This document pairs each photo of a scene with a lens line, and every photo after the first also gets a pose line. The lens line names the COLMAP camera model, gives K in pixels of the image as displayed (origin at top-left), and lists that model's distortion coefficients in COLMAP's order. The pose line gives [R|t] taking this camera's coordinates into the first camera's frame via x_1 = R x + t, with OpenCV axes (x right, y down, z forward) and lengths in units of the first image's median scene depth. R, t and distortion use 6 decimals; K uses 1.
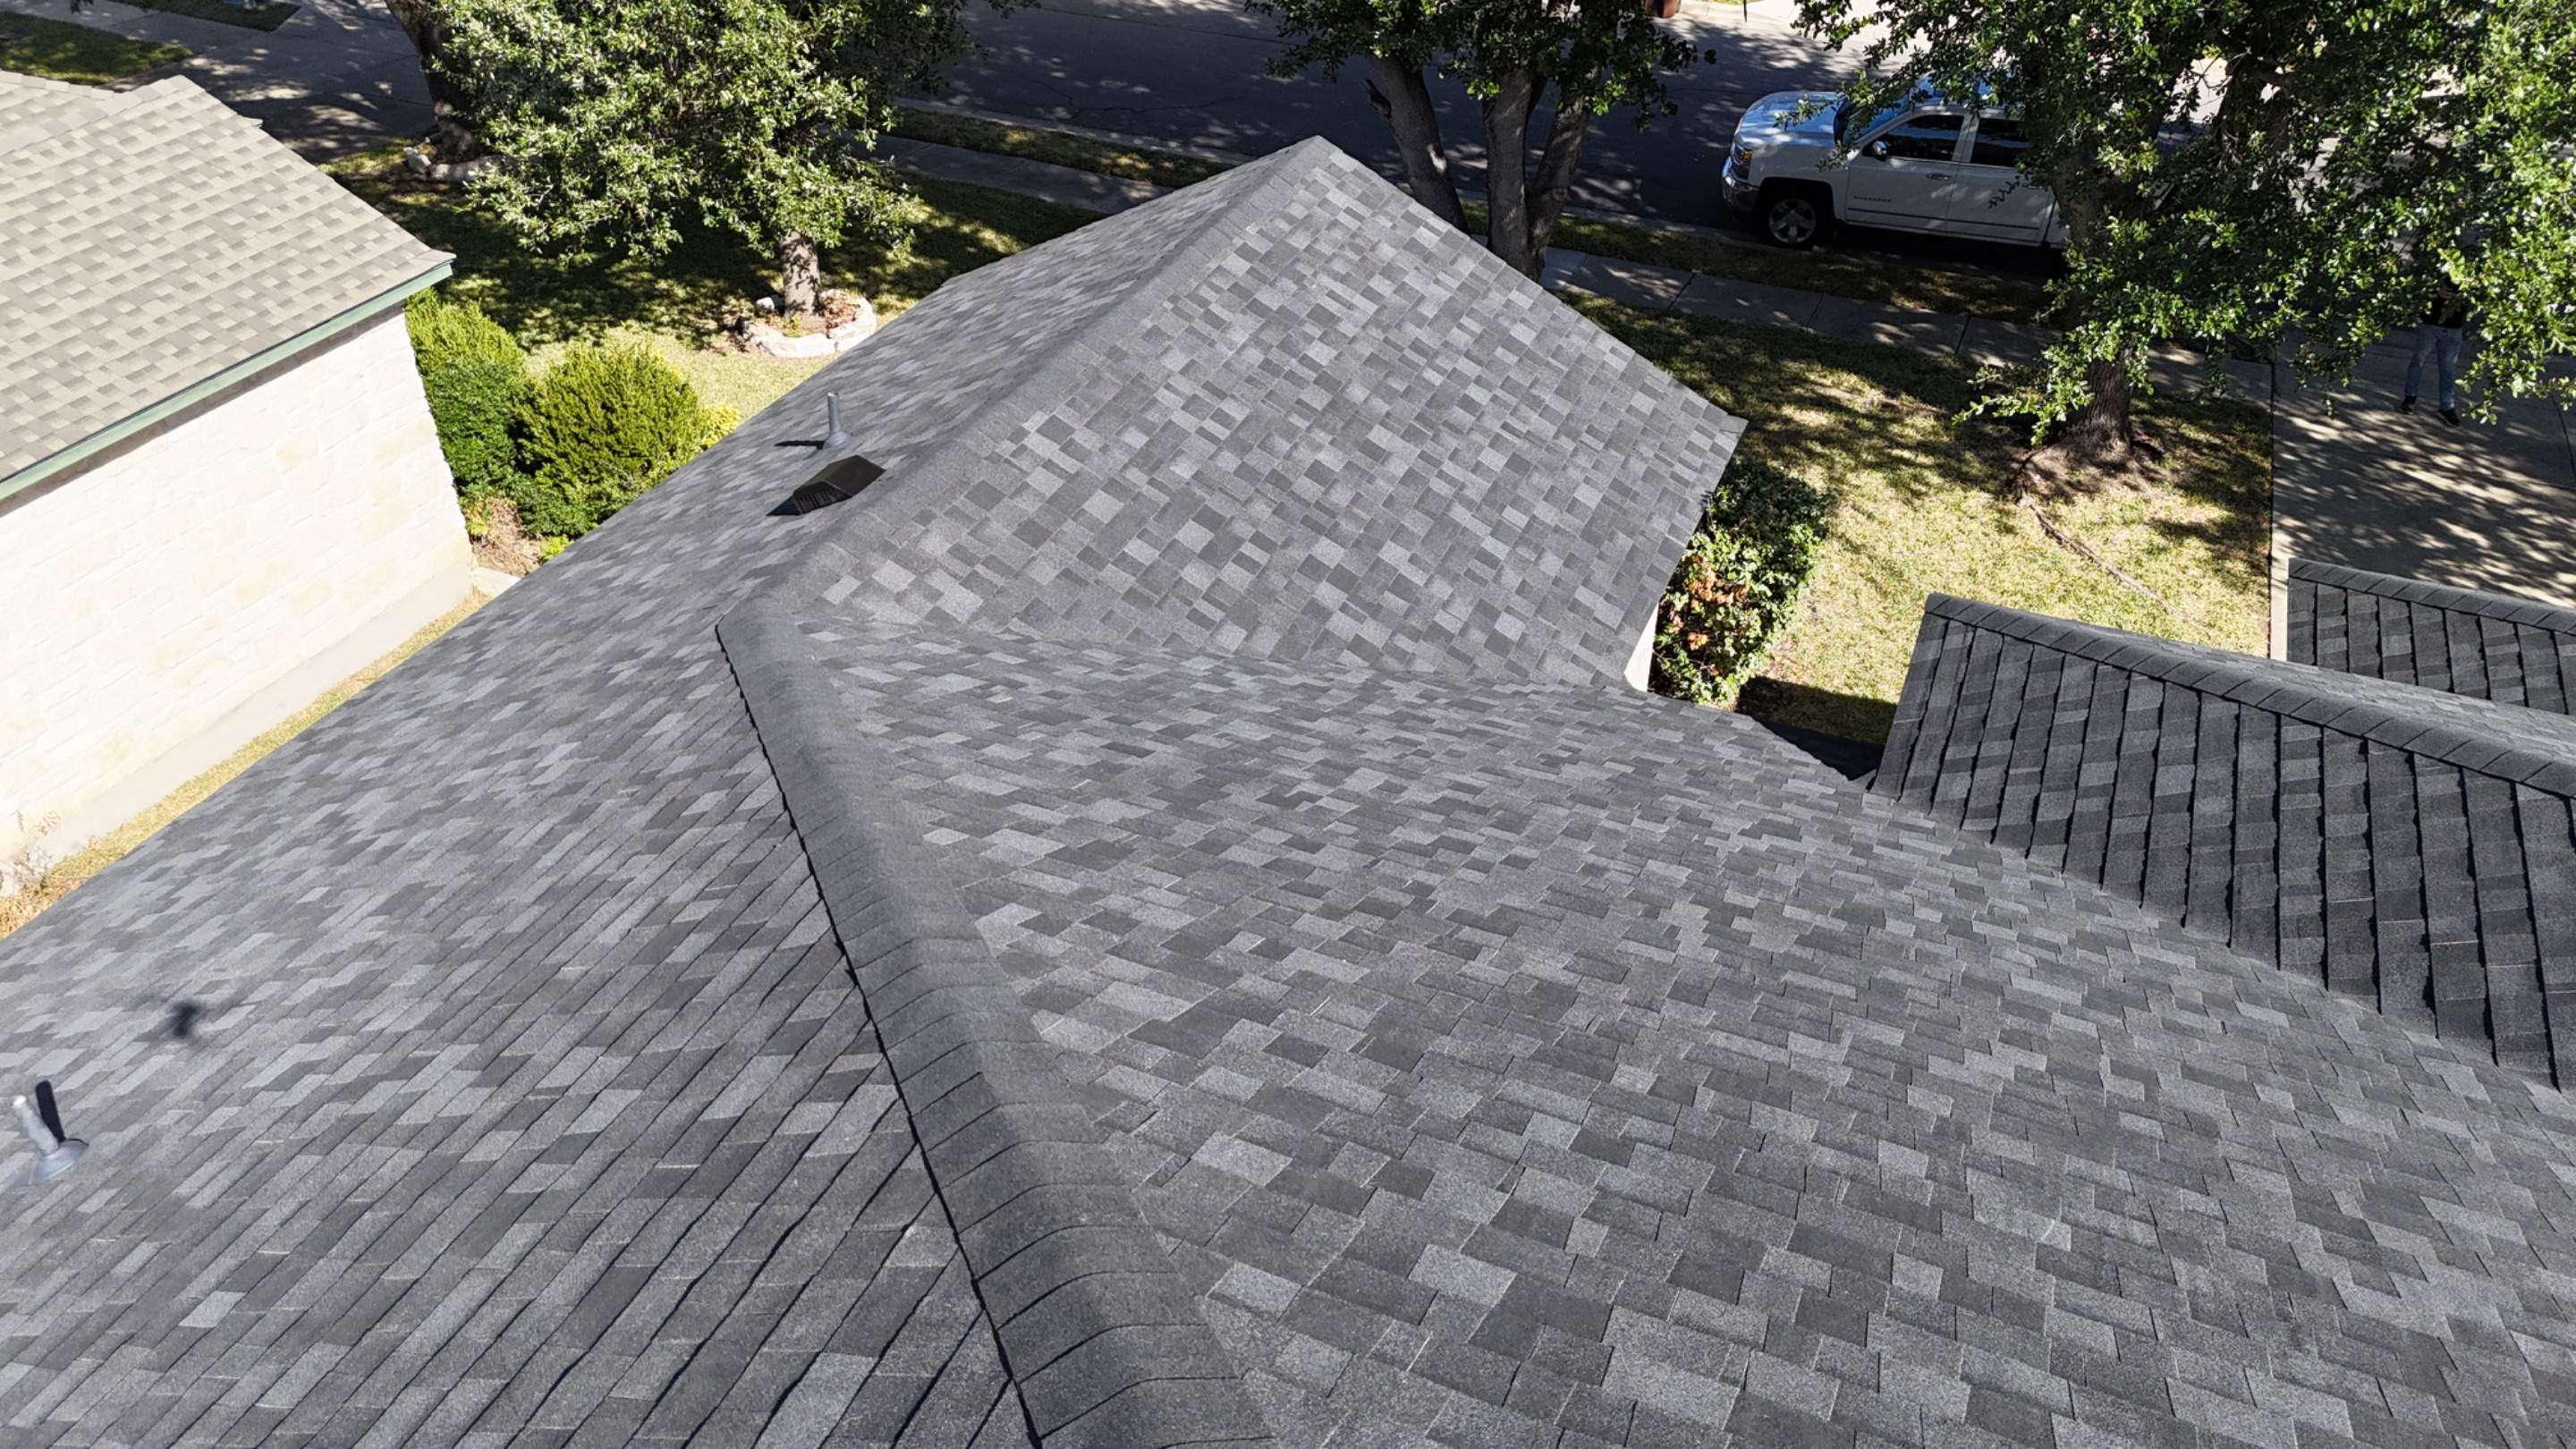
lens RADIAL K [[1891.0, 0, 1283.8], [0, 1891.0, 737.2], [0, 0, 1]] dist [0.083578, -0.087015]
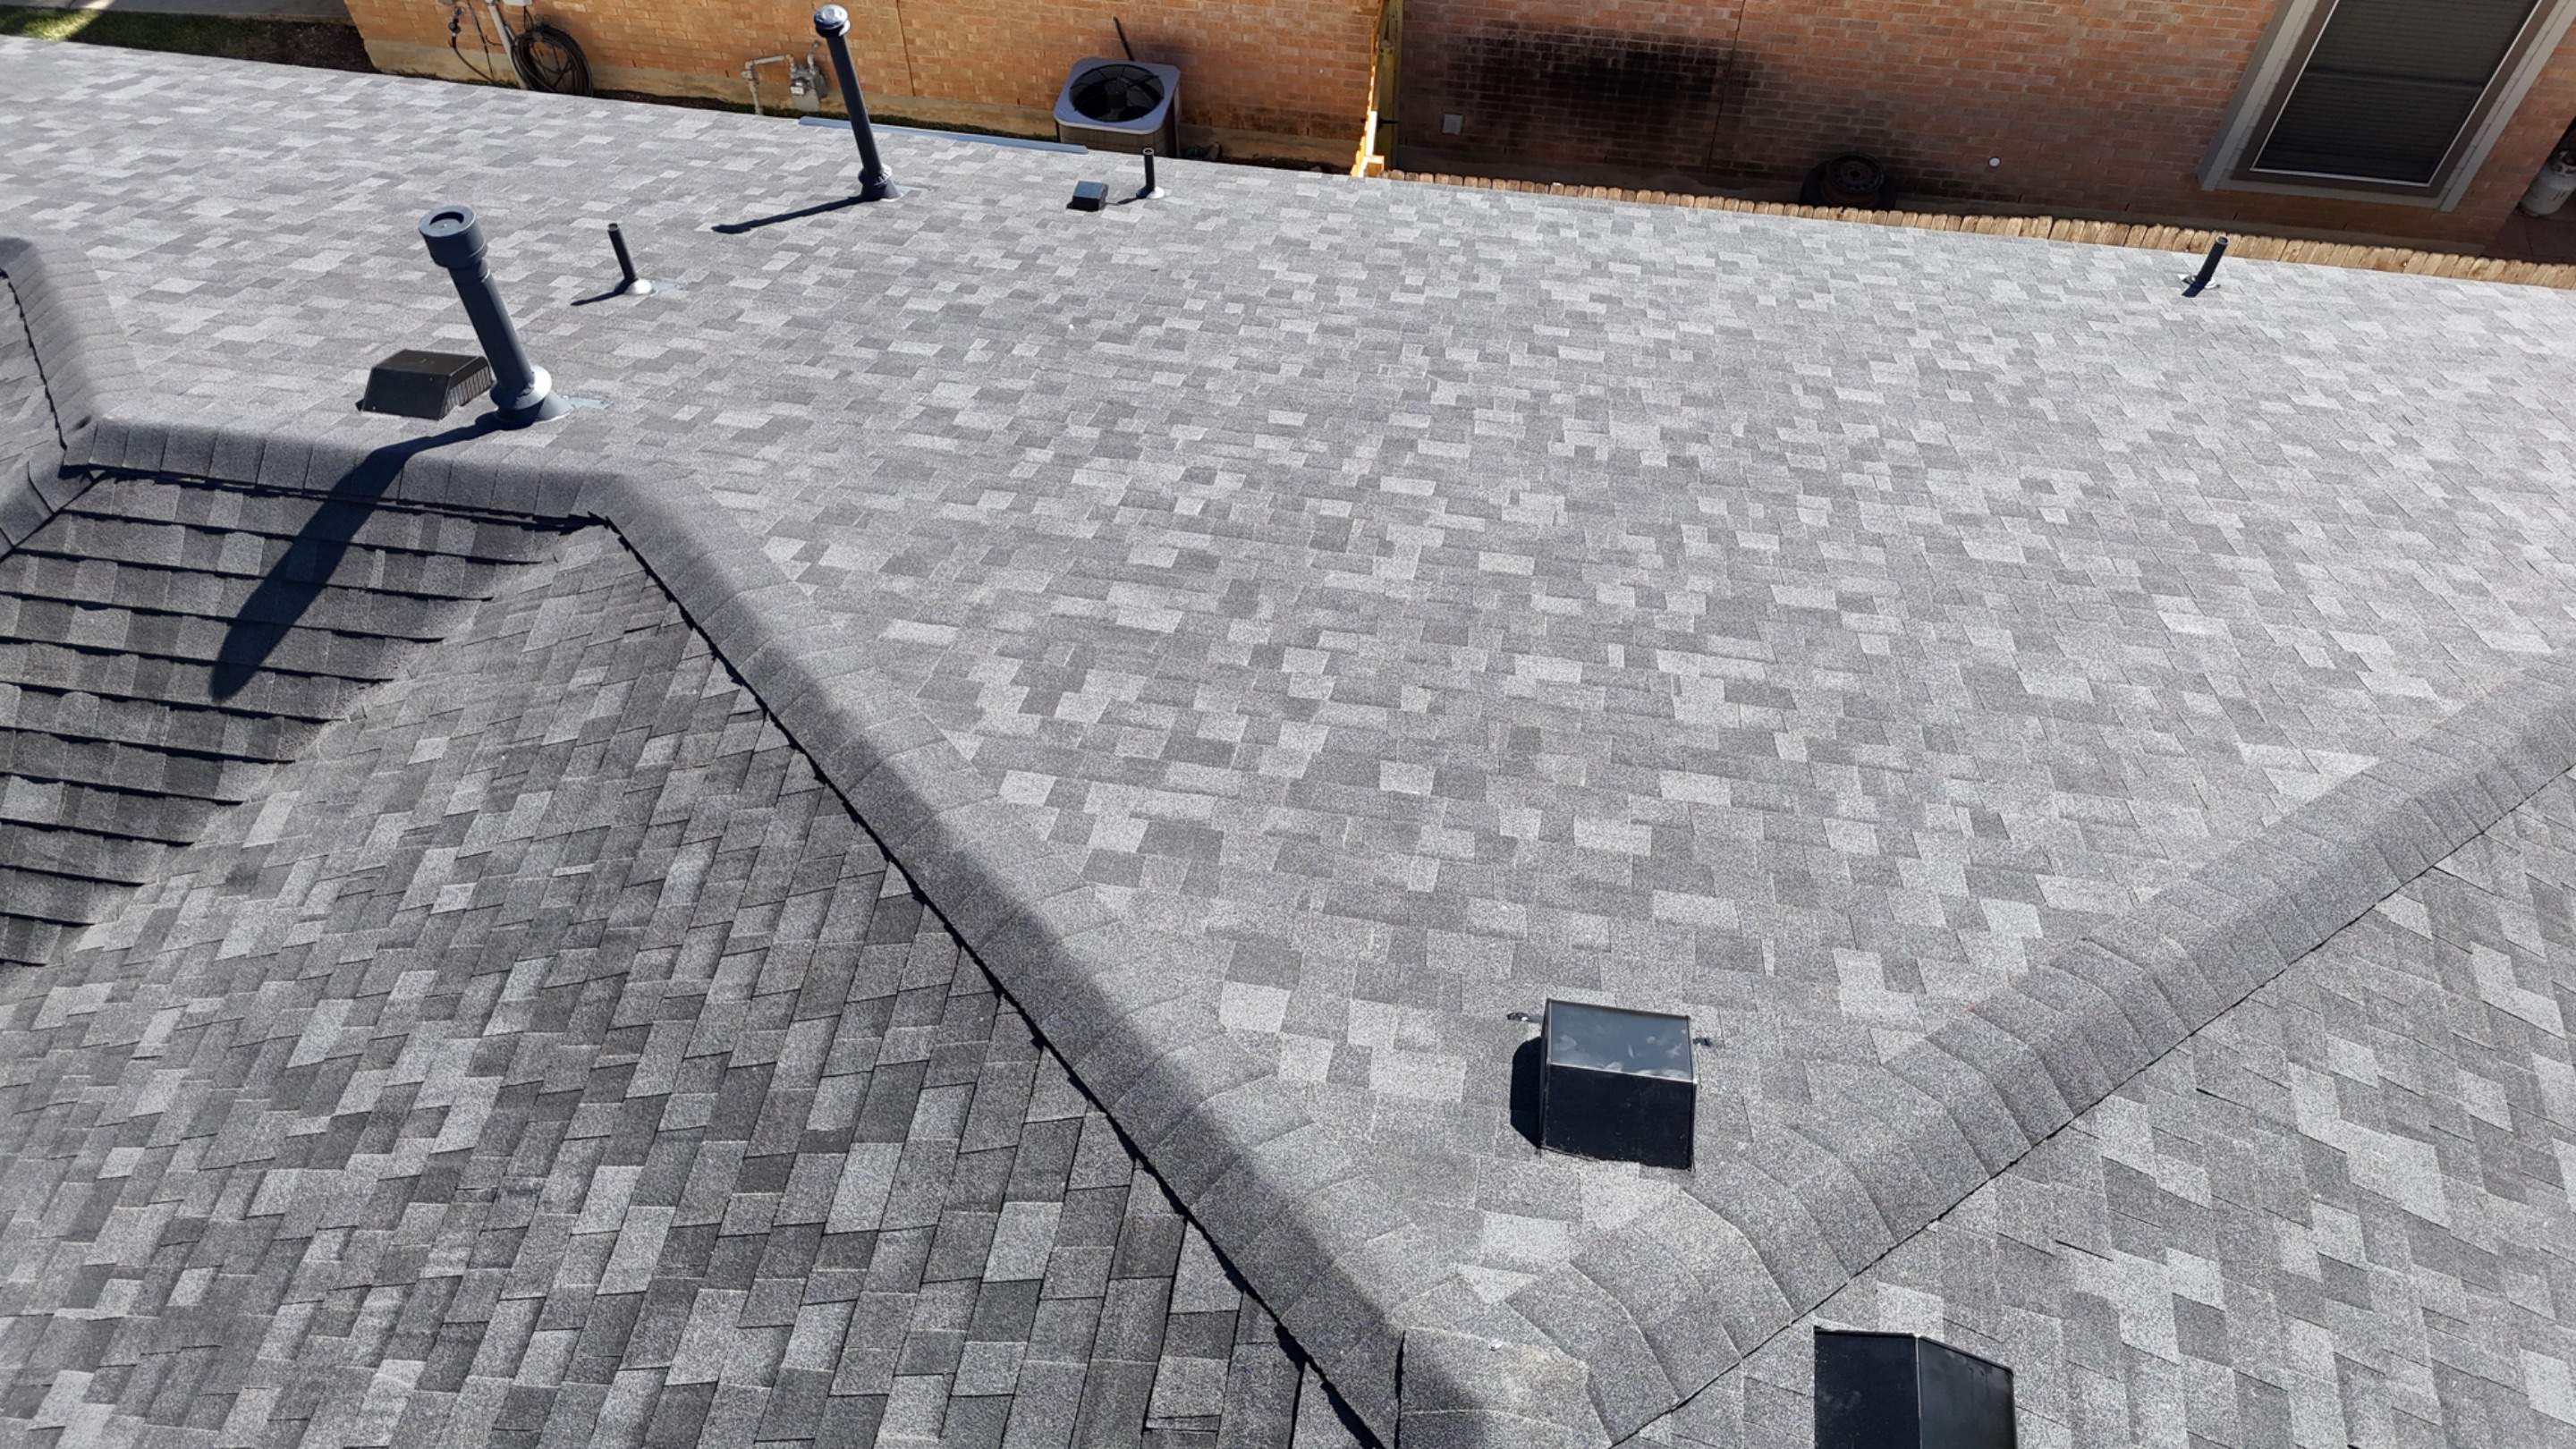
lens RADIAL K [[1891.0, 0, 1284.7], [0, 1891.0, 737.6], [0, 0, 1]] dist [0.083578, -0.087015]
pose [[-0.245123, -0.794290, 0.555894, -0.023708], [0.581737, 0.338187, 0.739738, -0.198983], [-0.775562, 0.504711, 0.379170, 0.001455]]
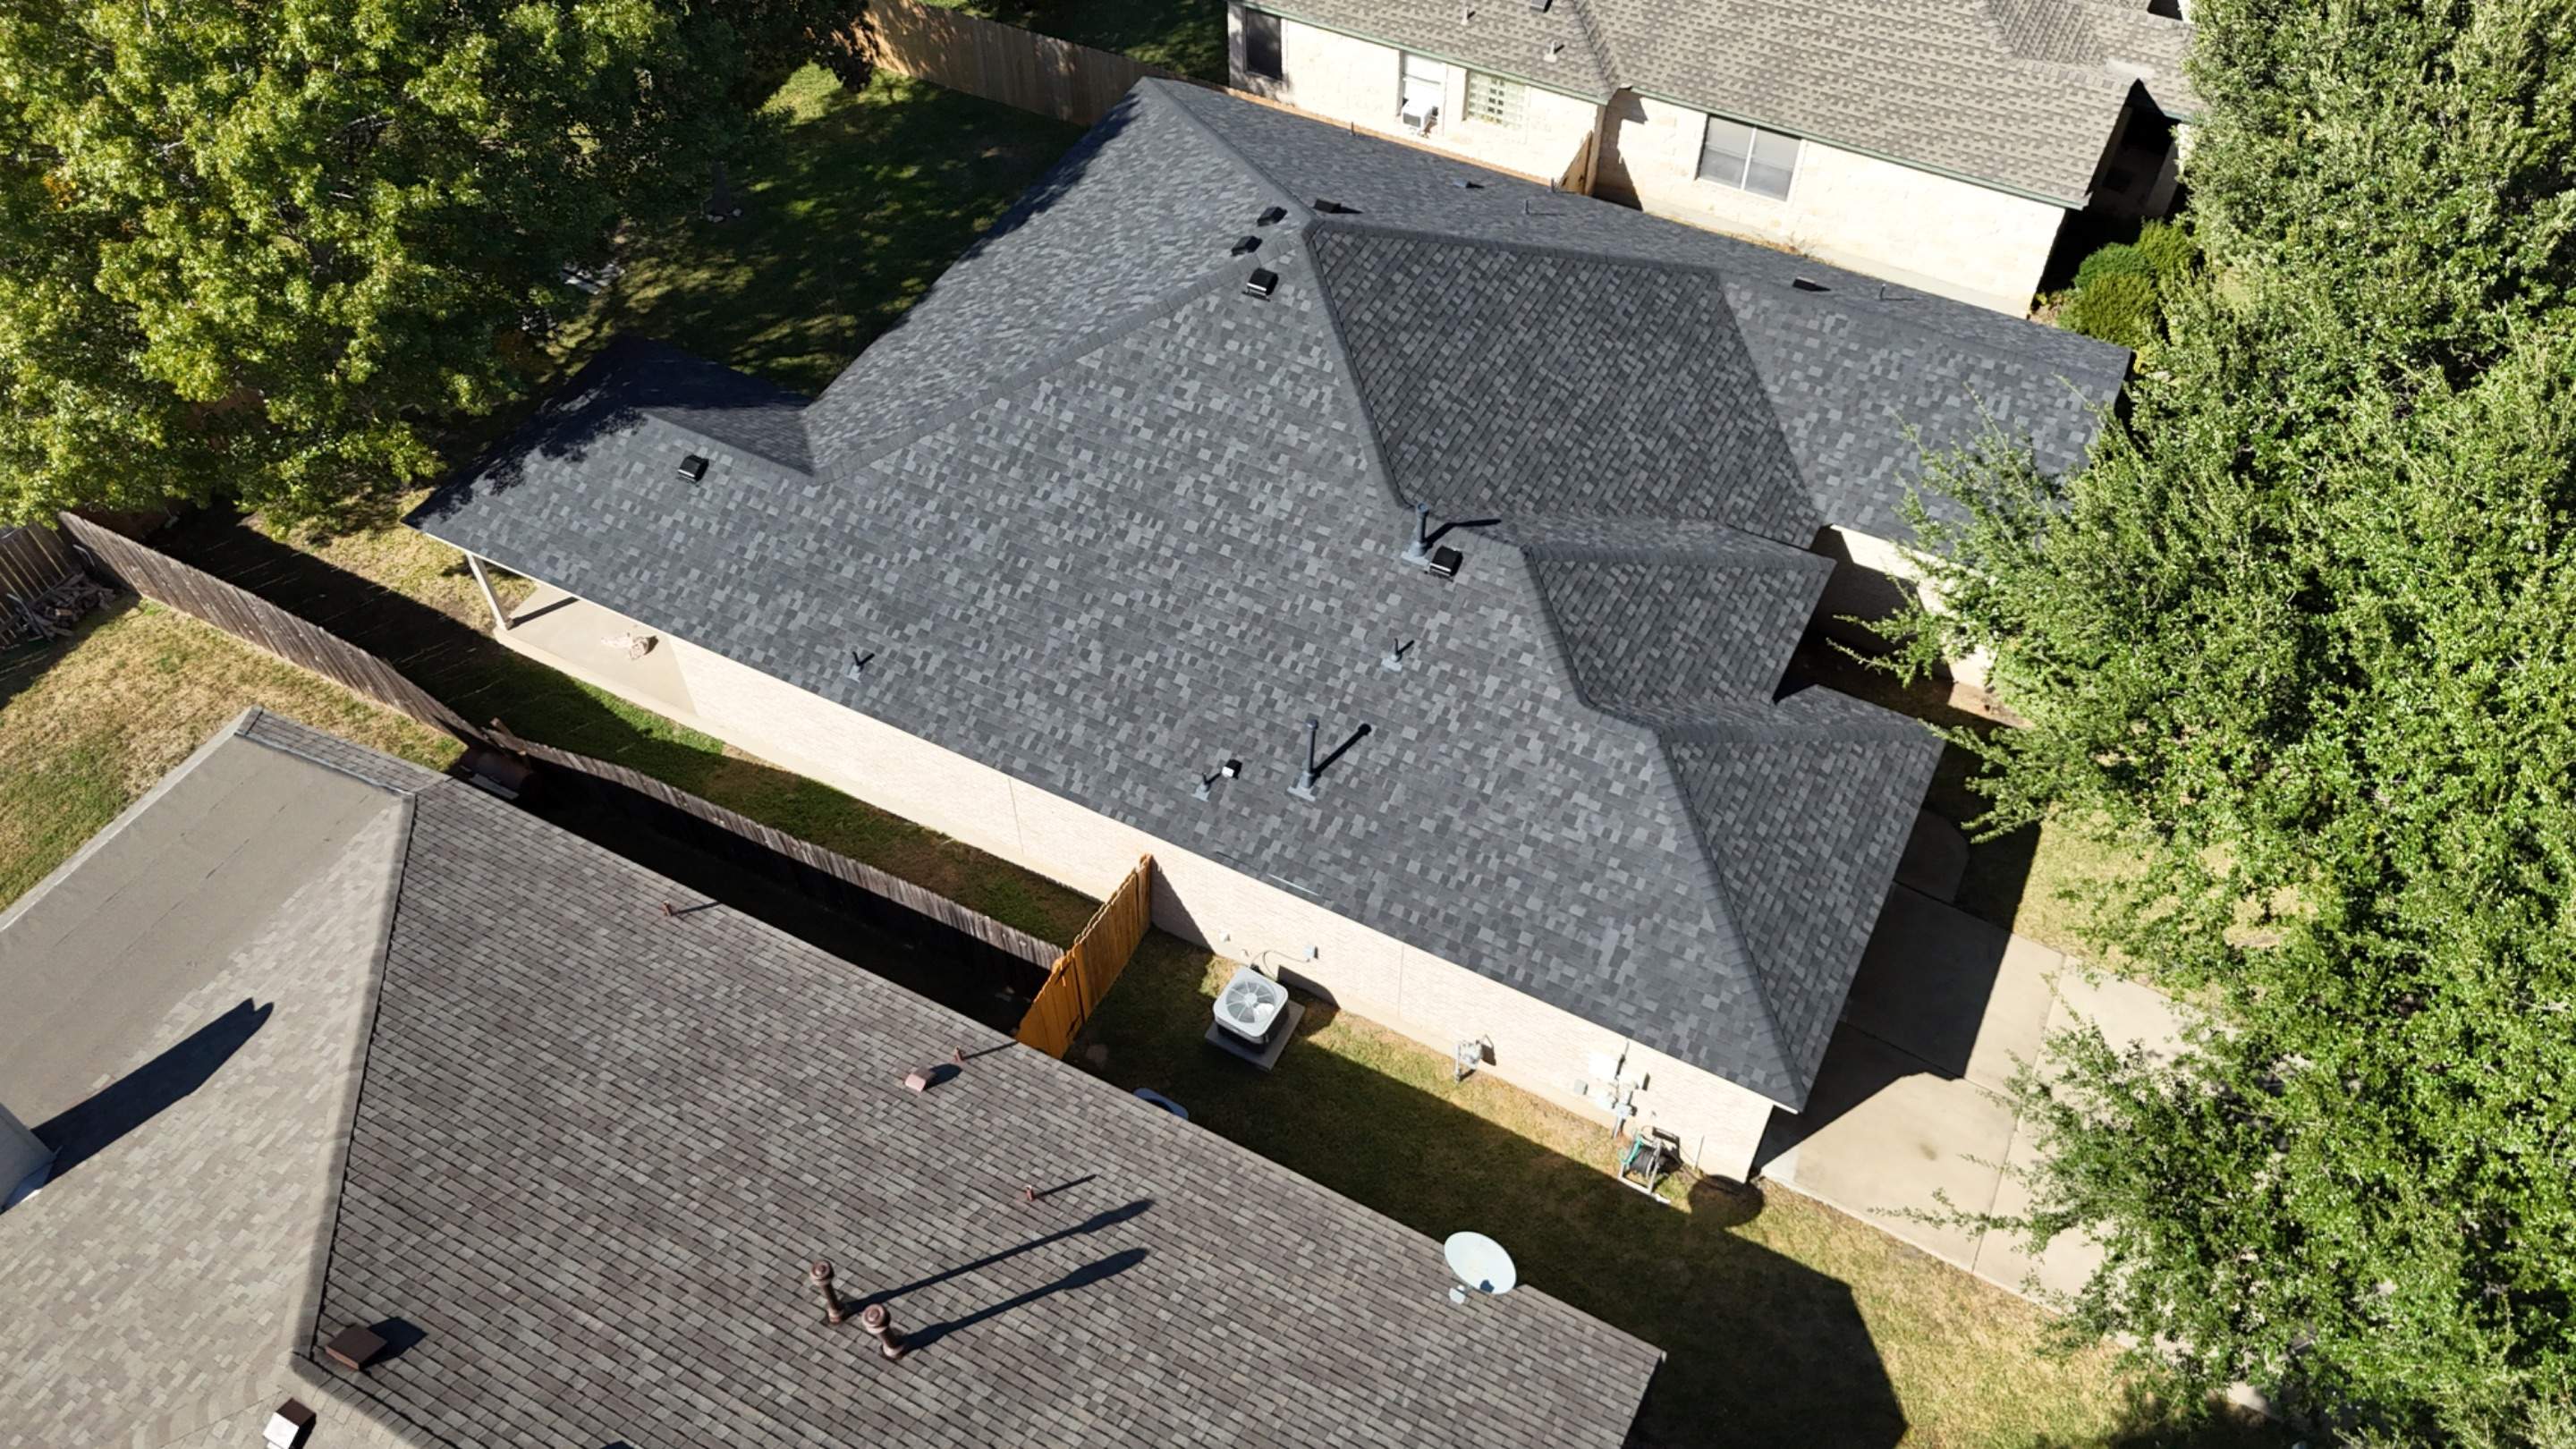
lens RADIAL K [[1891.0, 0, 1285.9], [0, 1891.0, 728.7], [0, 0, 1]] dist [0.083578, -0.087015]
pose [[-0.075456, 0.764744, -0.639901, 3.094697], [-0.586090, 0.485166, 0.648932, -1.687093], [0.806725, 0.424005, 0.411600, -0.909579]]
